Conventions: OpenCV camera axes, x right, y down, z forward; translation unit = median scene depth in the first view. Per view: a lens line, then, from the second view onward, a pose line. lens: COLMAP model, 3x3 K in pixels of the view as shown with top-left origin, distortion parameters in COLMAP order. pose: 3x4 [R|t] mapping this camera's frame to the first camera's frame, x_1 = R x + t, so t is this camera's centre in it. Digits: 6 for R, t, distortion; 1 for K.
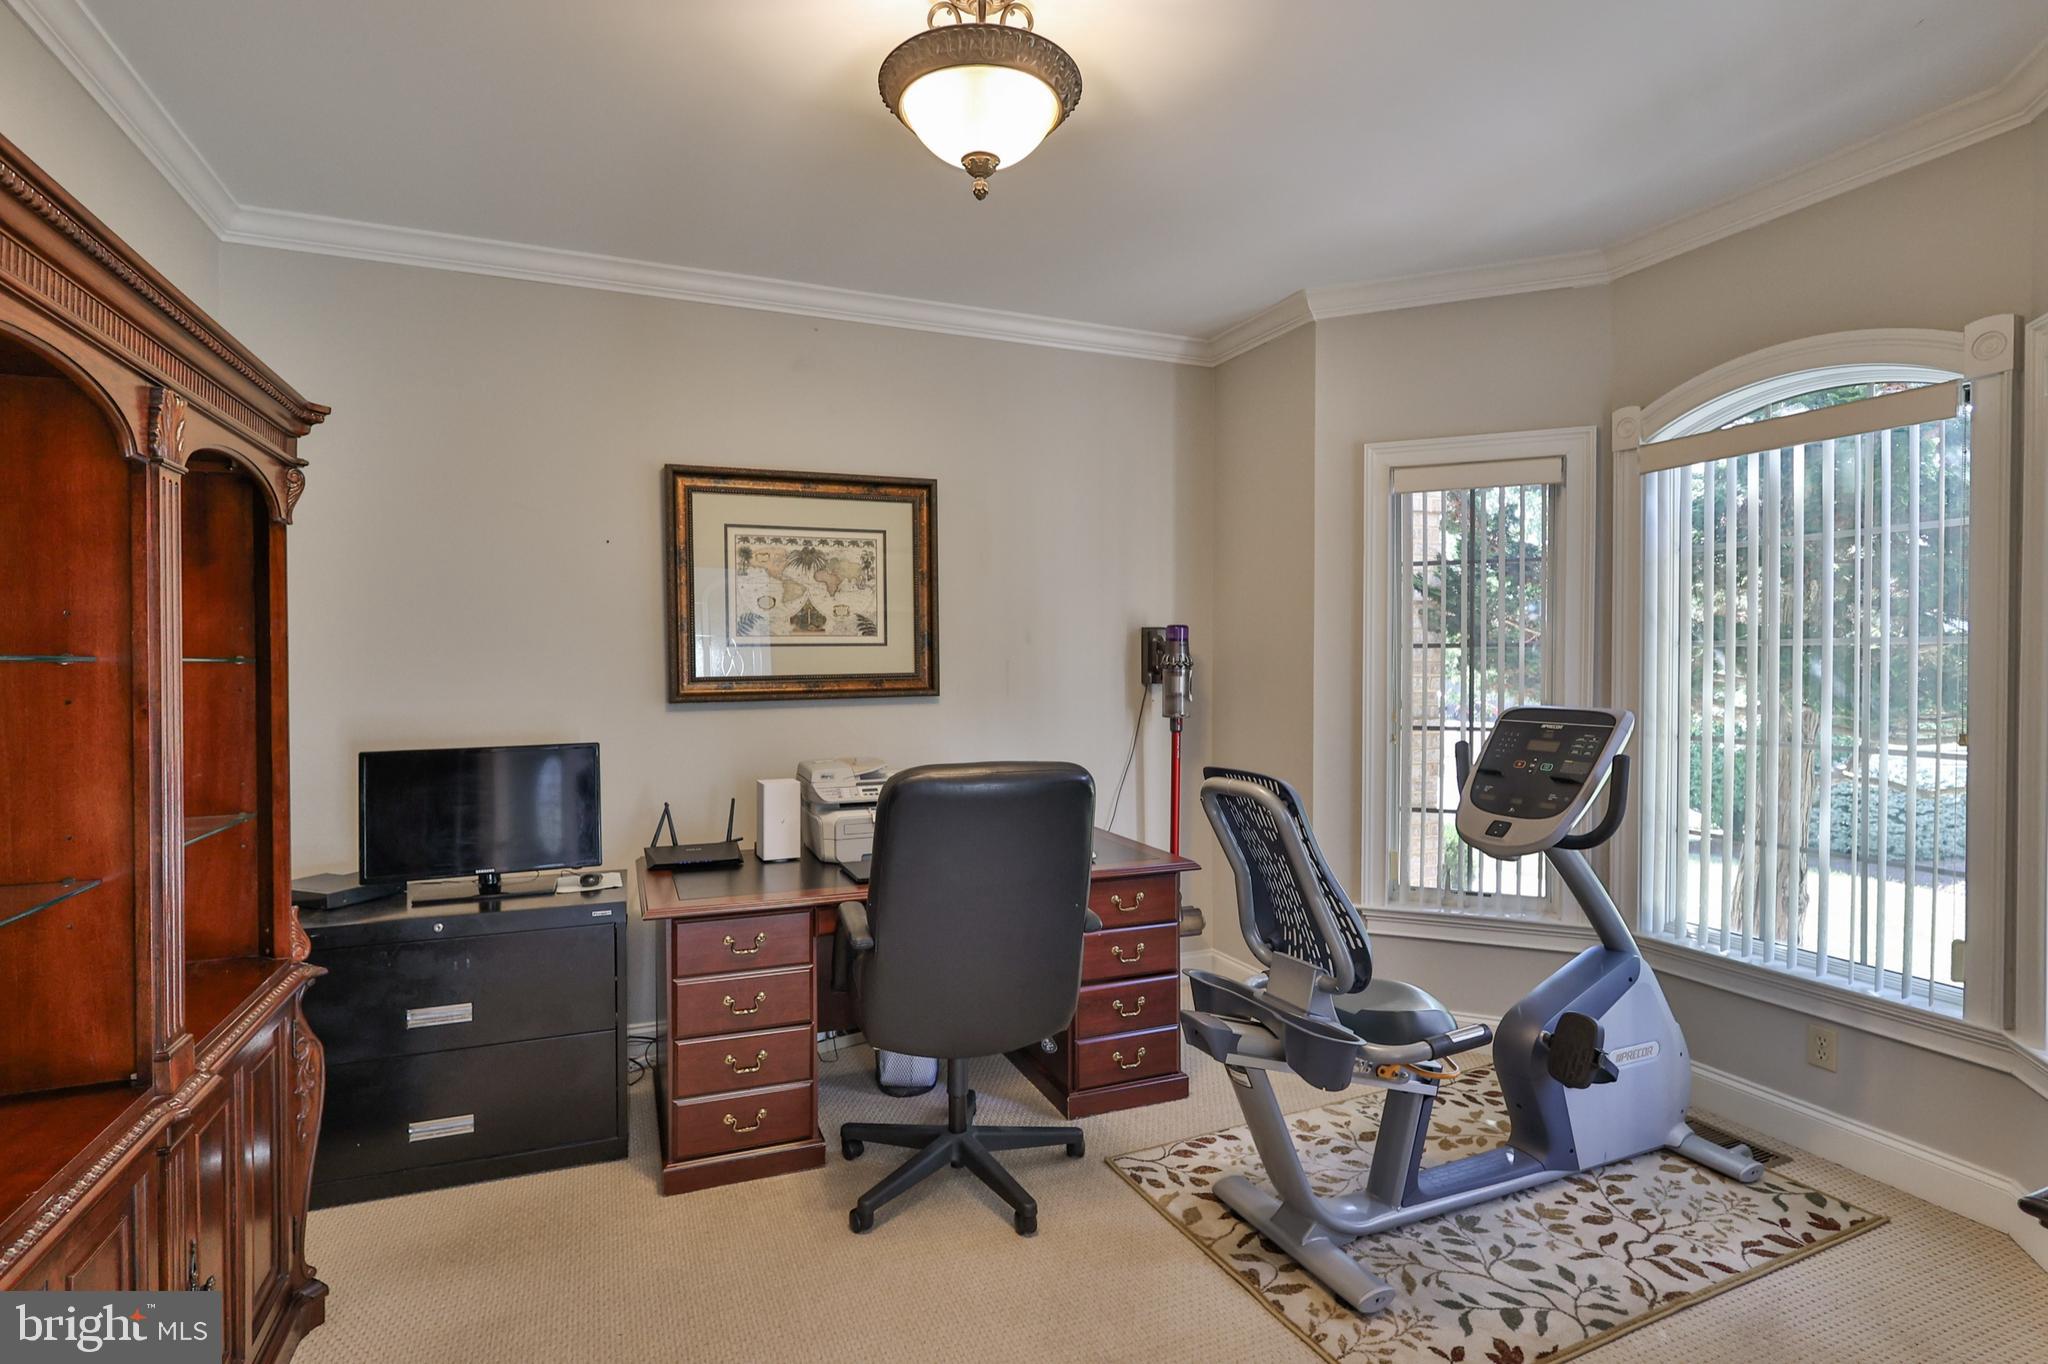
lens RADIAL K [[1009.4, 0, 1010.4], [0, 1009.4, 669.3], [0, 0, 1]] dist [0.000019, -0.000750]
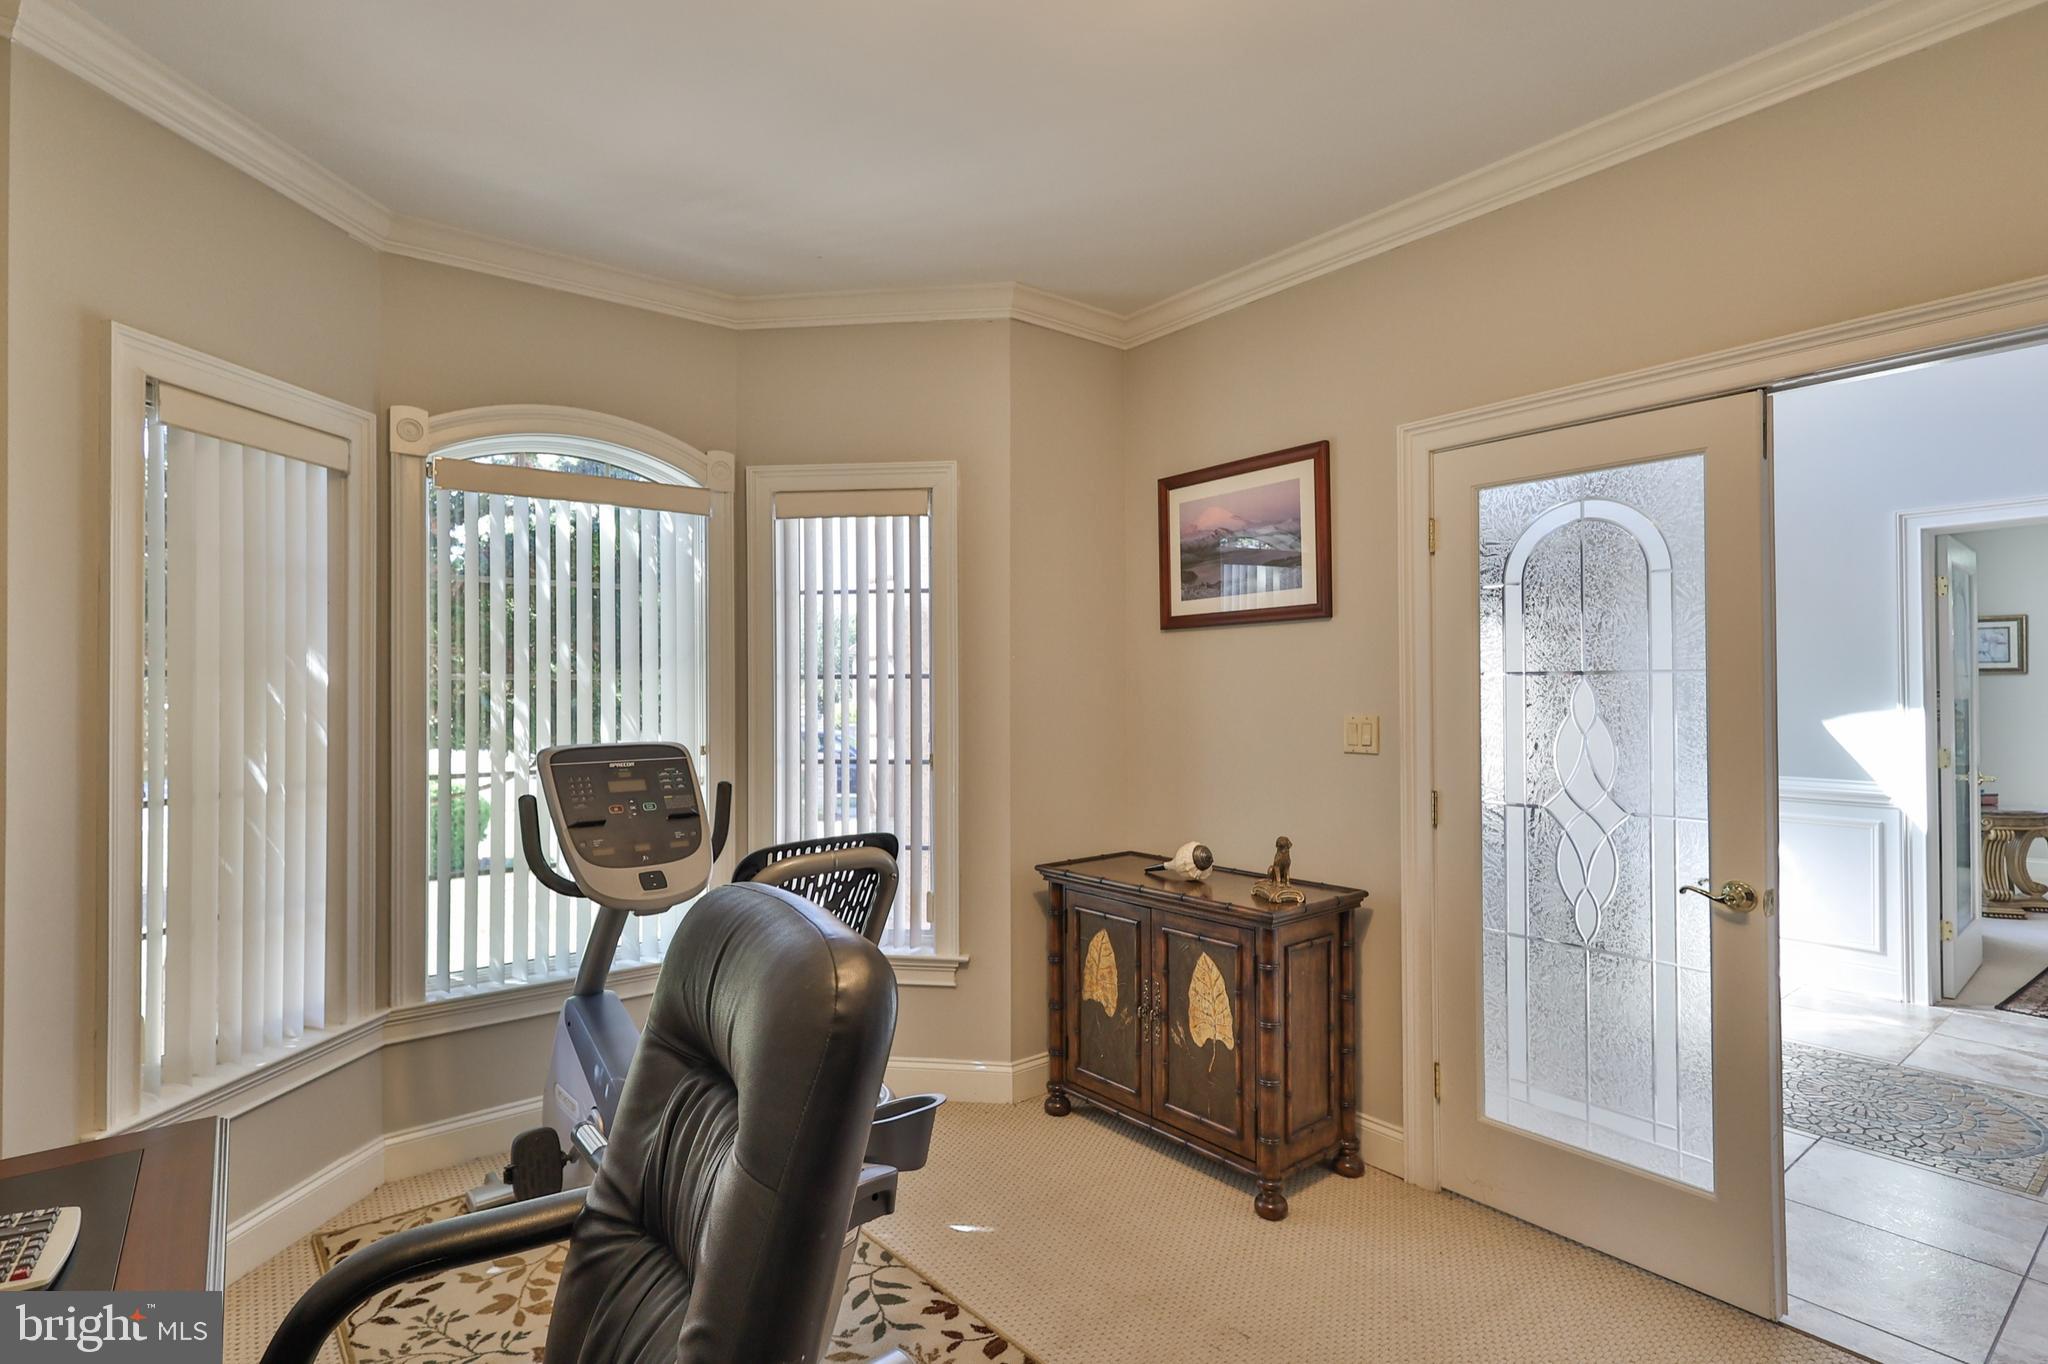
lens RADIAL K [[1009.4, 0, 1010.4], [0, 1009.4, 669.3], [0, 0, 1]] dist [0.000019, -0.000750]
pose [[-0.275743, 0.028876, 0.960797, -0.414332], [0.018323, 0.999525, -0.024782, 0.002008], [-0.961057, 0.010771, -0.276141, 0.823035]]
